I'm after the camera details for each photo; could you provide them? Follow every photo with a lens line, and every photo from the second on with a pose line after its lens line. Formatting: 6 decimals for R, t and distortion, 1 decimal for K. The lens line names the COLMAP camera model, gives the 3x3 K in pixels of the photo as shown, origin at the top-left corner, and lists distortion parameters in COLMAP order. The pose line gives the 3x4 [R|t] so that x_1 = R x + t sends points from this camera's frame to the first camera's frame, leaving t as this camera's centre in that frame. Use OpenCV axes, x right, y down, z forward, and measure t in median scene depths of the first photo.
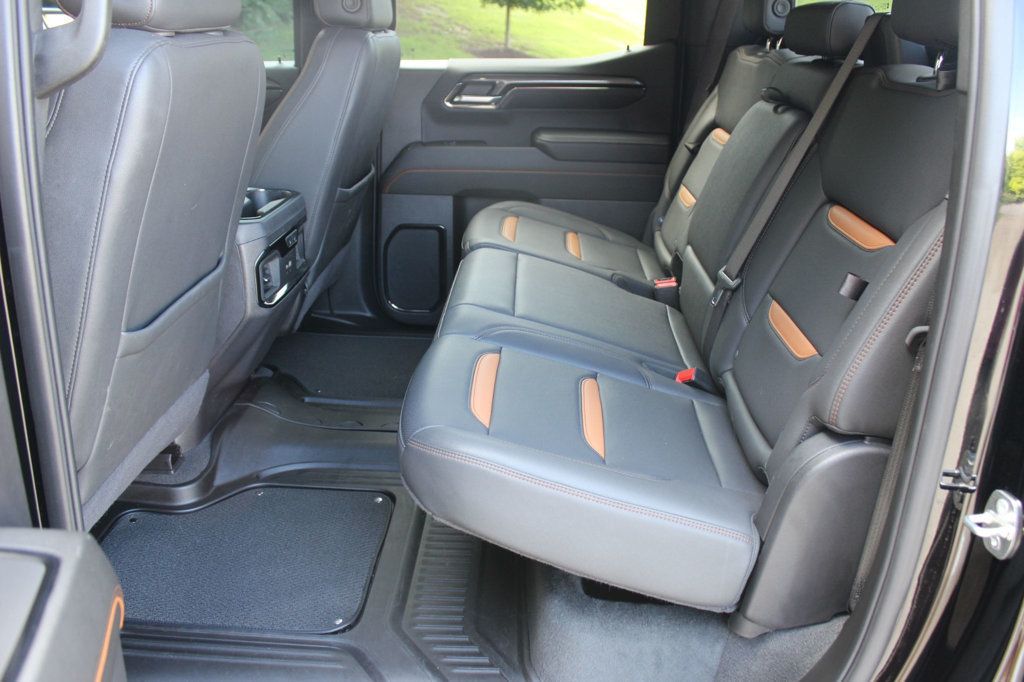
lens RADIAL K [[846.9, 0, 518.3], [0, 846.9, 343.7], [0, 0, 1]] dist [-0.162702, 0.133533]
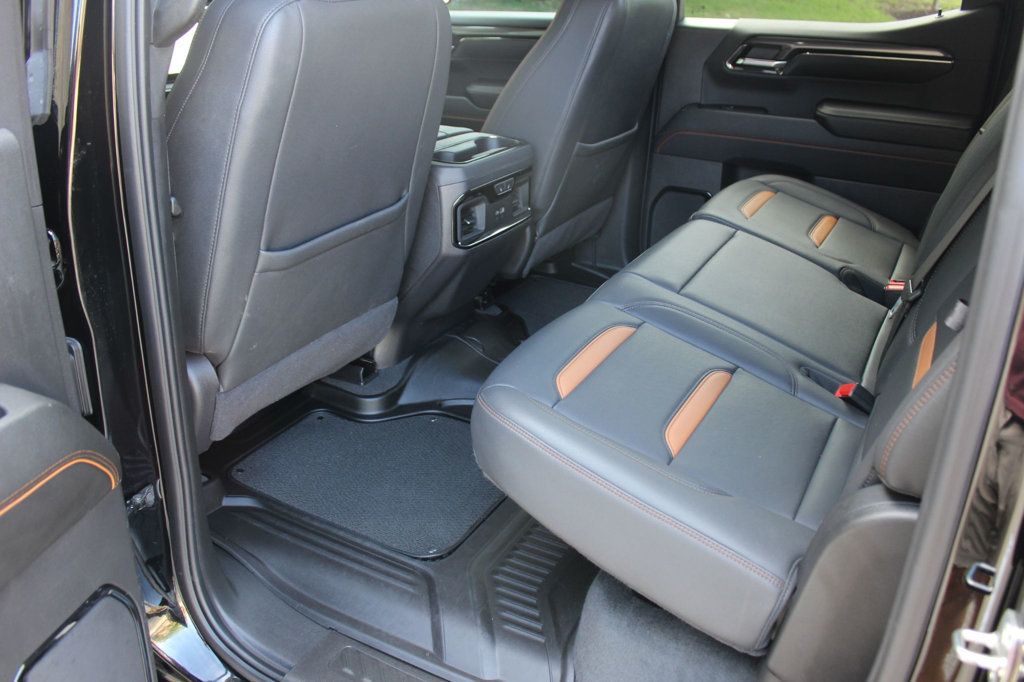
lens RADIAL K [[846.9, 0, 518.3], [0, 846.9, 343.7], [0, 0, 1]] dist [-0.162702, 0.133533]
pose [[0.890807, 0.180518, -0.416985, 0.223062], [-0.158692, 0.983509, 0.086759, -0.028201], [0.425770, -0.011114, 0.904763, 0.062157]]
